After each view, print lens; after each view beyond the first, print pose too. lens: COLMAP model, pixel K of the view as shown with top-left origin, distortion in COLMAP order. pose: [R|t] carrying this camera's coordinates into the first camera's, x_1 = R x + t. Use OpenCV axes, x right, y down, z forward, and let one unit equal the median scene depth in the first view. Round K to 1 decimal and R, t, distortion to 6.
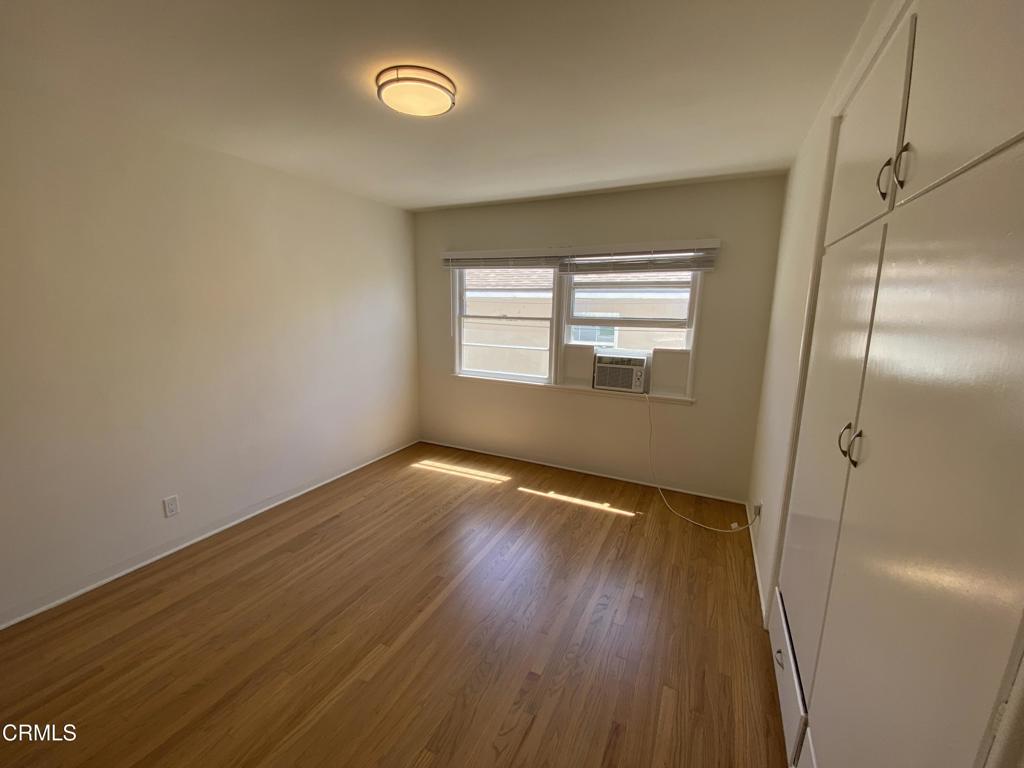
lens RADIAL K [[417.8, 0, 506.3], [0, 417.8, 382.6], [0, 0, 1]] dist [0.032732, -0.023503]
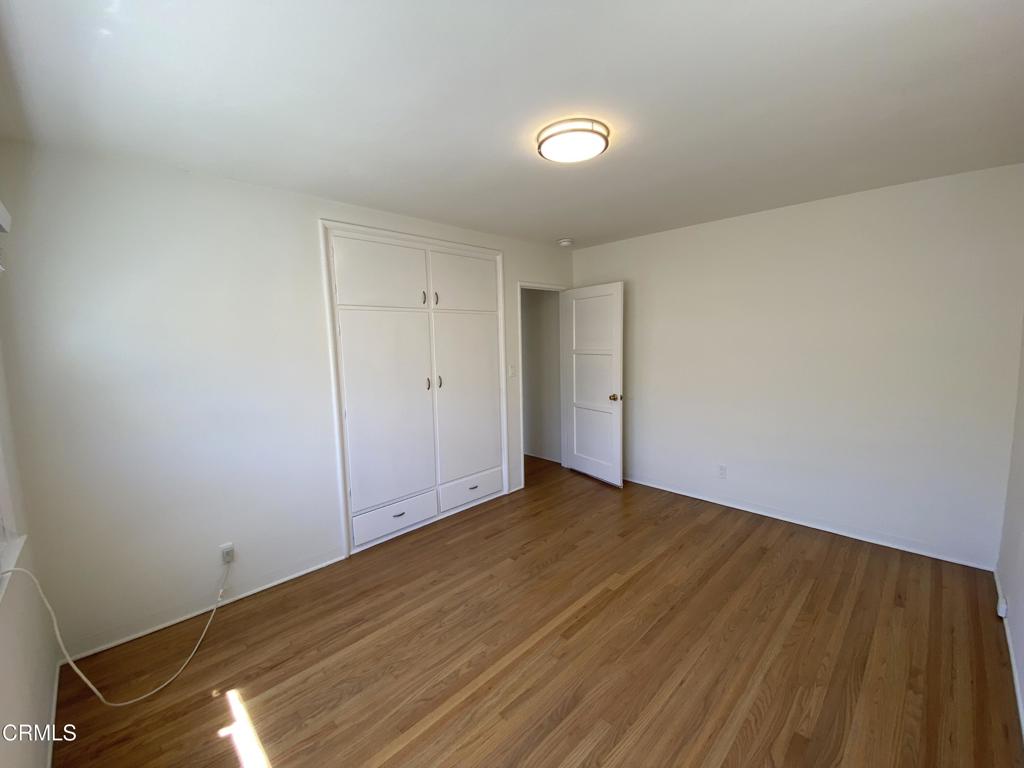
lens RADIAL K [[417.8, 0, 506.3], [0, 417.8, 382.6], [0, 0, 1]] dist [0.032732, -0.023503]
pose [[-0.940890, -0.028006, 0.337552, -0.300998], [0.072700, 0.956652, 0.282013, -0.291013], [-0.330818, 0.289883, -0.898069, 1.551859]]
